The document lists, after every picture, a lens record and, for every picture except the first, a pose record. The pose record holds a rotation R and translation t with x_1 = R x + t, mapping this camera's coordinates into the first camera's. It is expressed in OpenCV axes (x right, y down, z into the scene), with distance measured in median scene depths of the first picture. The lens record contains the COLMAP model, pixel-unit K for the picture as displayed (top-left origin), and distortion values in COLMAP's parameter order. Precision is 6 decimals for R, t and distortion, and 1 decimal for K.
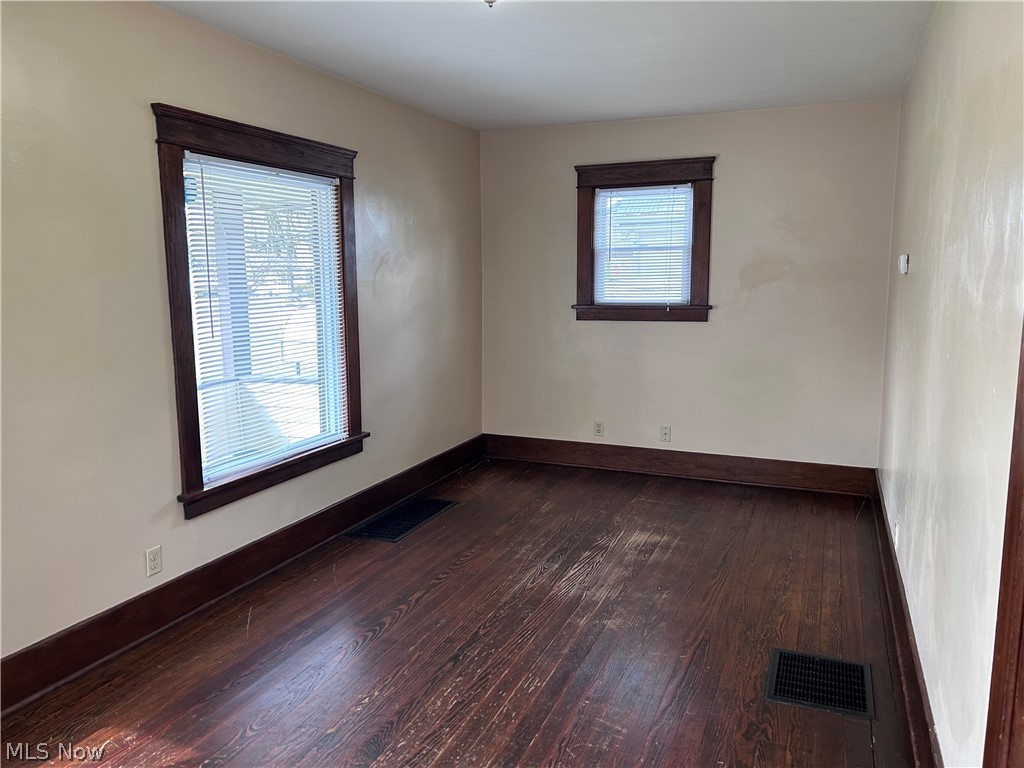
lens RADIAL K [[771.3, 0, 516.4], [0, 771.3, 390.2], [0, 0, 1]] dist [0.069503, -0.084880]
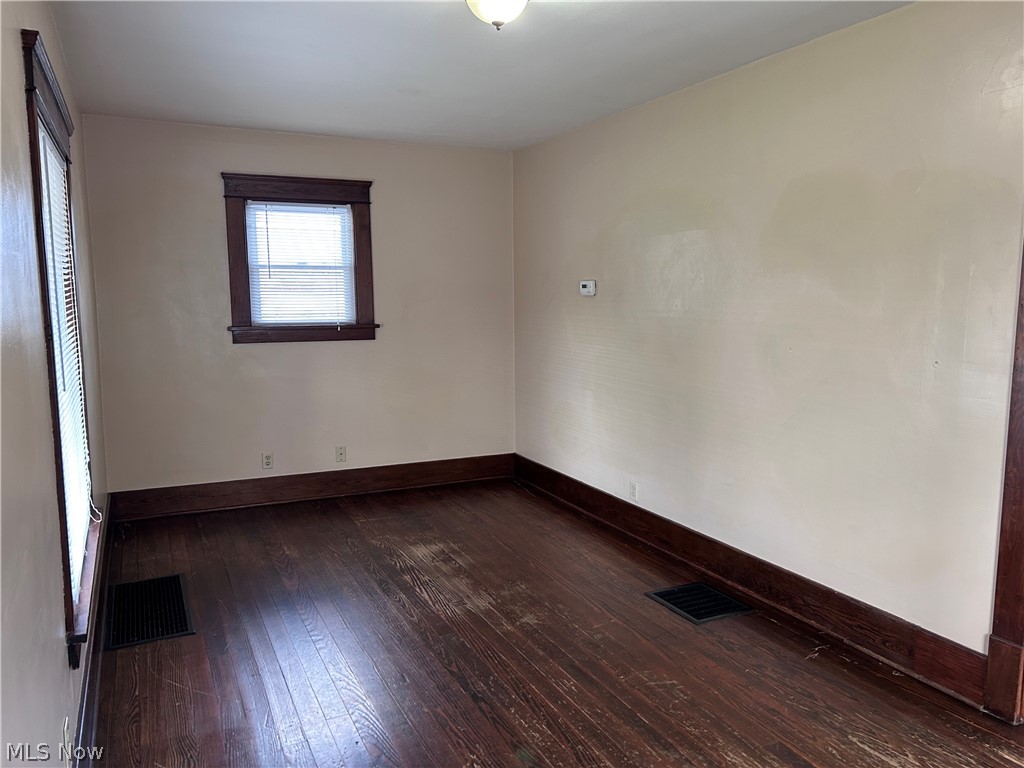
lens RADIAL K [[771.3, 0, 516.4], [0, 771.3, 390.2], [0, 0, 1]] dist [0.069503, -0.084880]
pose [[0.668788, -0.094606, 0.737409, -0.487948], [0.111590, 0.993408, 0.026244, -0.033054], [-0.735031, 0.064736, 0.674936, 0.204608]]
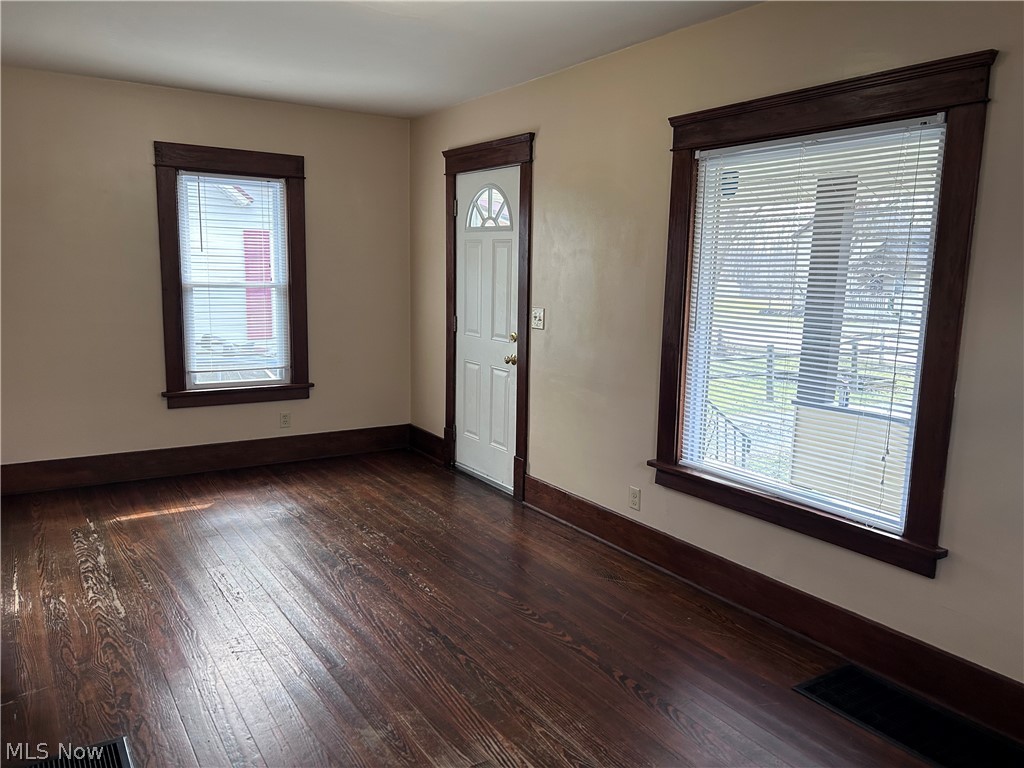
lens RADIAL K [[771.3, 0, 516.4], [0, 771.3, 390.2], [0, 0, 1]] dist [0.069503, -0.084880]
pose [[-0.568779, 0.123005, -0.813240, 0.457305], [-0.143660, 0.958697, 0.245481, -0.162414], [0.809847, 0.256455, -0.527616, 1.068241]]
